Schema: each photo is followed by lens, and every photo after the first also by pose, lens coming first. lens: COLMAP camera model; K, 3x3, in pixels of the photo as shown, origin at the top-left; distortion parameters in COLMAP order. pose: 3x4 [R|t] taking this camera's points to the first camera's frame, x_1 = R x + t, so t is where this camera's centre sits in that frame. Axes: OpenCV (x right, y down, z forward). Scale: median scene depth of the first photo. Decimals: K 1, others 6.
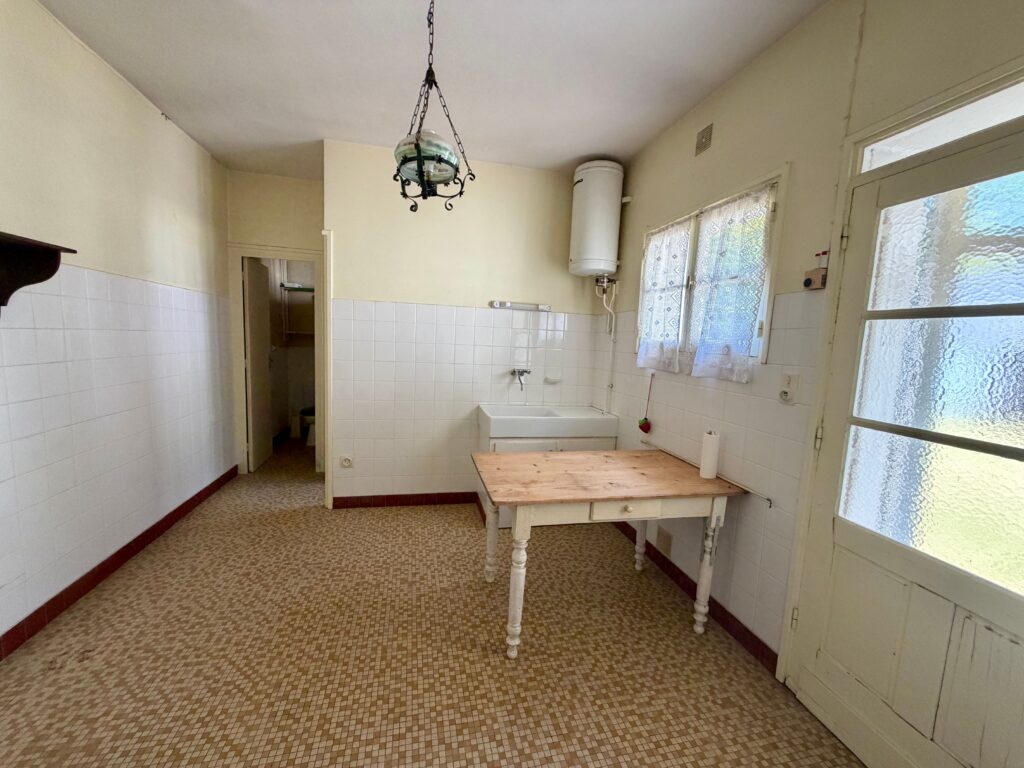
lens RADIAL K [[409.7, 0, 508.7], [0, 409.7, 386.3], [0, 0, 1]] dist [-0.001659, 0.000350]
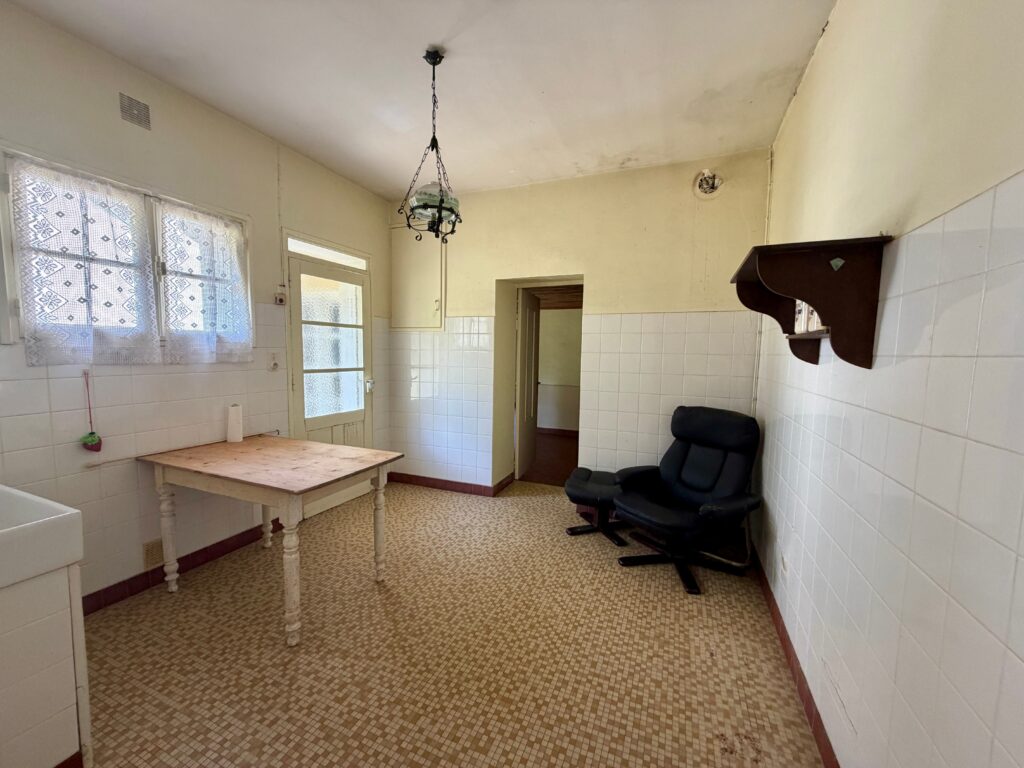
lens RADIAL K [[409.7, 0, 511.2], [0, 409.7, 383.8], [0, 0, 1]] dist [-0.001659, 0.000350]
pose [[-0.812265, -0.105886, 0.573597, -1.025239], [0.013149, 0.979811, 0.199494, -0.215626], [-0.583140, 0.169584, -0.794474, 1.694939]]
